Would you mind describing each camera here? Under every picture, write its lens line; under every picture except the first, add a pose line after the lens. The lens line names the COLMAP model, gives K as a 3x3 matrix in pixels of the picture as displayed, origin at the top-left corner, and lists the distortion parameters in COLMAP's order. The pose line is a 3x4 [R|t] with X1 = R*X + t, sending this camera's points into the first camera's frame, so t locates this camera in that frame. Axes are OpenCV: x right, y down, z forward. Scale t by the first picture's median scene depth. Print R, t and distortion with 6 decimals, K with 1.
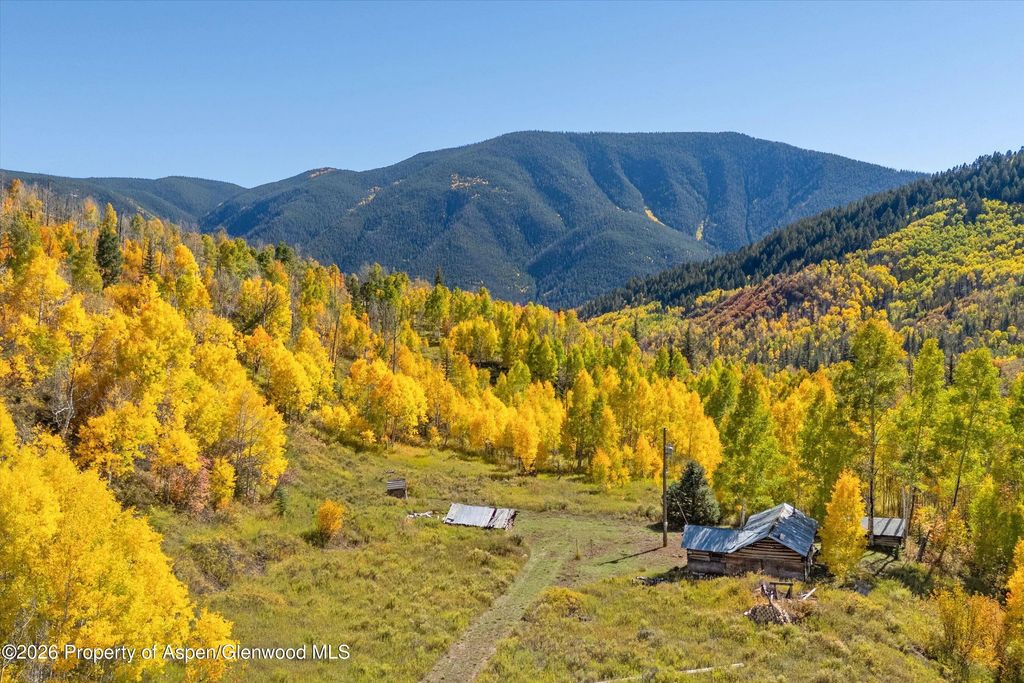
lens RADIAL K [[898.6, 0, 450.9], [0, 898.6, 344.1], [0, 0, 1]] dist [0.009363, 0.000511]
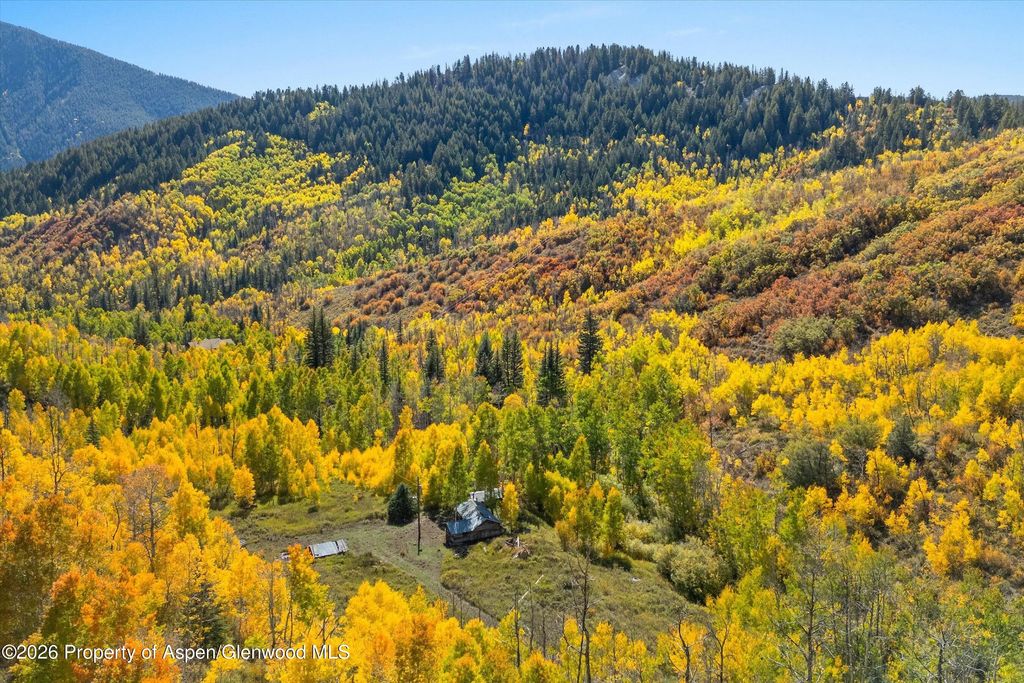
lens RADIAL K [[901.3, 0, 509.2], [0, 901.3, 341.7], [0, 0, 1]] dist [0.092403, -0.065665]
pose [[0.680255, -0.134076, 0.720609, -0.078599], [0.055064, 0.989697, 0.132162, -0.034954], [-0.730904, -0.050224, 0.680629, -0.036993]]
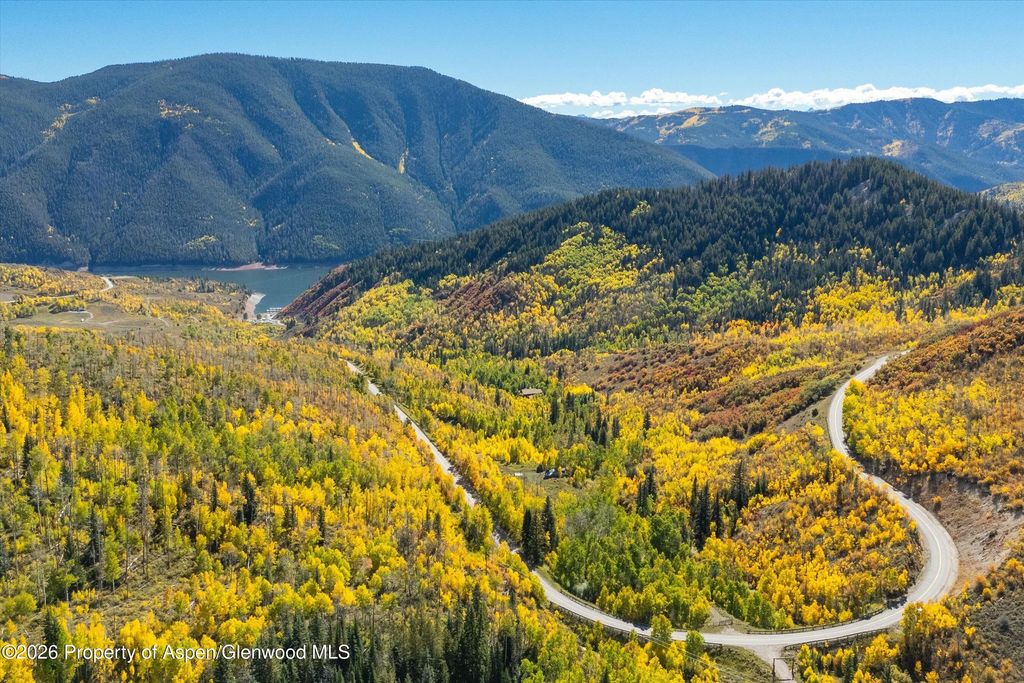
lens RADIAL K [[871.3, 0, 492.1], [0, 871.3, 368.4], [0, 0, 1]] dist [0.179752, -0.209430]
pose [[0.925107, -0.091009, 0.368639, -0.248481], [0.035767, 0.987421, 0.154015, -0.163328], [-0.378019, -0.129295, 0.916725, -0.497146]]
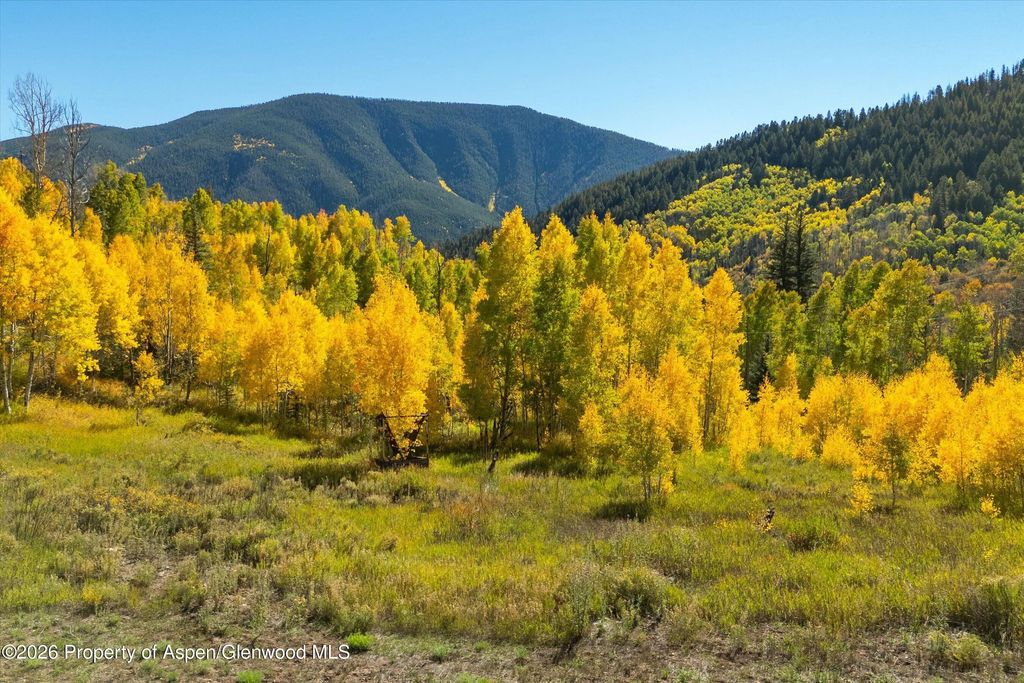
lens RADIAL K [[901.7, 0, 497.1], [0, 901.7, 342.5], [0, 0, 1]] dist [0.080588, -0.078942]
pose [[0.961483, -0.019584, 0.274167, 0.002681], [0.012053, 0.999503, 0.029124, 0.010289], [-0.274601, -0.024697, 0.961241, 0.075742]]
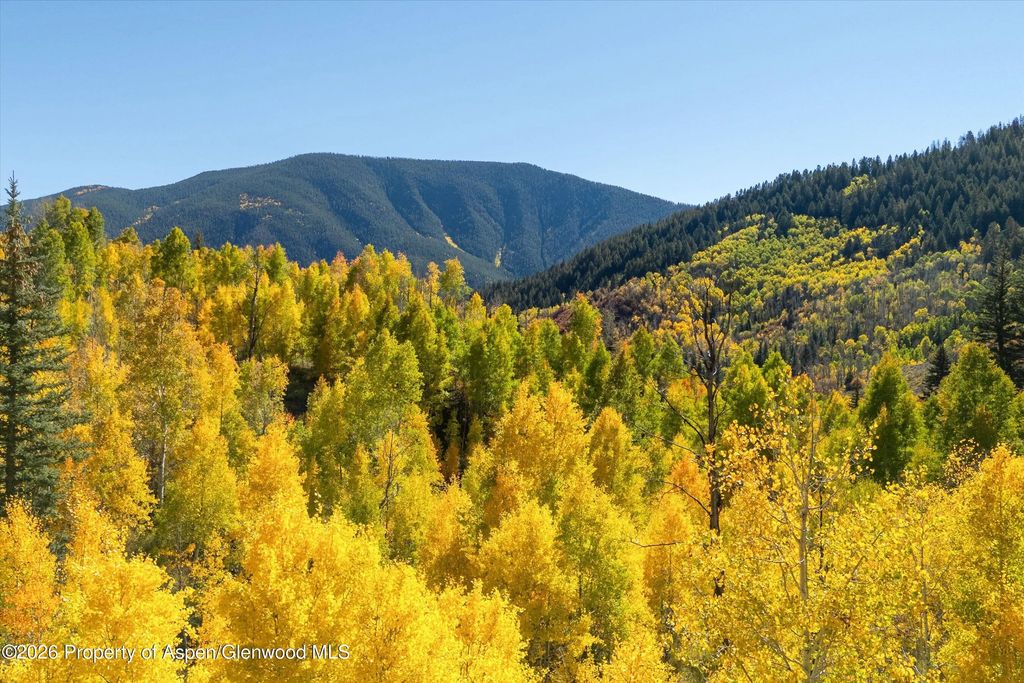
lens RADIAL K [[901.7, 0, 497.1], [0, 901.7, 342.5], [0, 0, 1]] dist [0.080588, -0.078942]
pose [[0.962813, -0.012663, 0.269873, 0.005712], [0.022089, 0.999246, -0.031919, 0.006200], [-0.269265, 0.036694, 0.962367, 0.130244]]
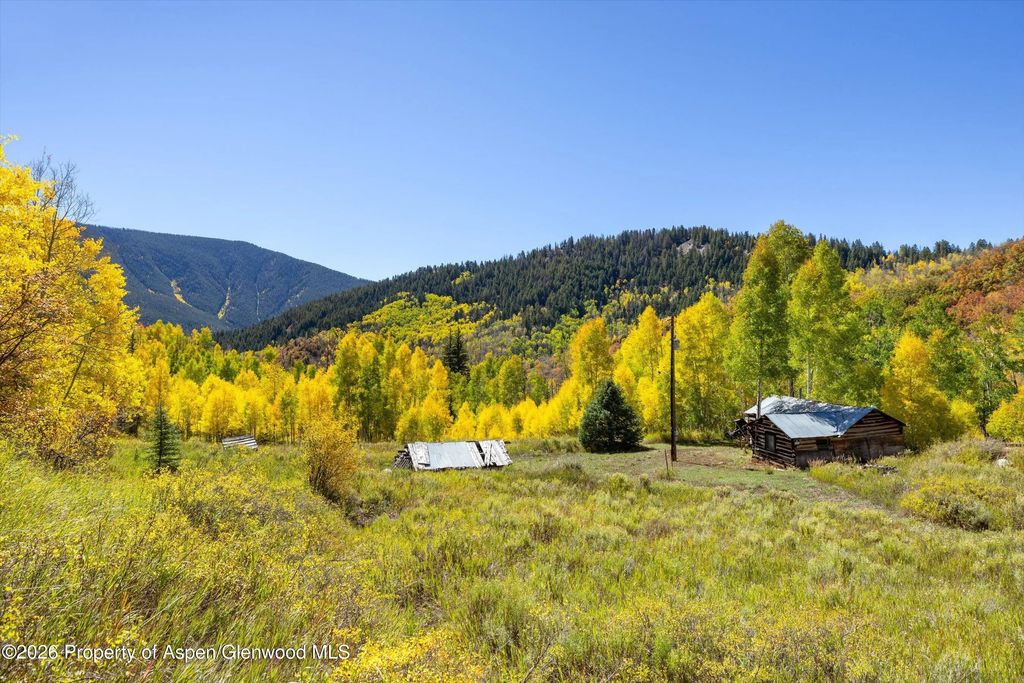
lens RADIAL K [[639.9, 0, 517.7], [0, 639.9, 332.2], [0, 0, 1]] dist [0.012382, -0.001397]
pose [[0.758521, 0.022126, 0.651273, -0.019380], [0.043970, 0.995408, -0.085028, 0.011750], [-0.650164, 0.093132, 0.754065, 0.050784]]
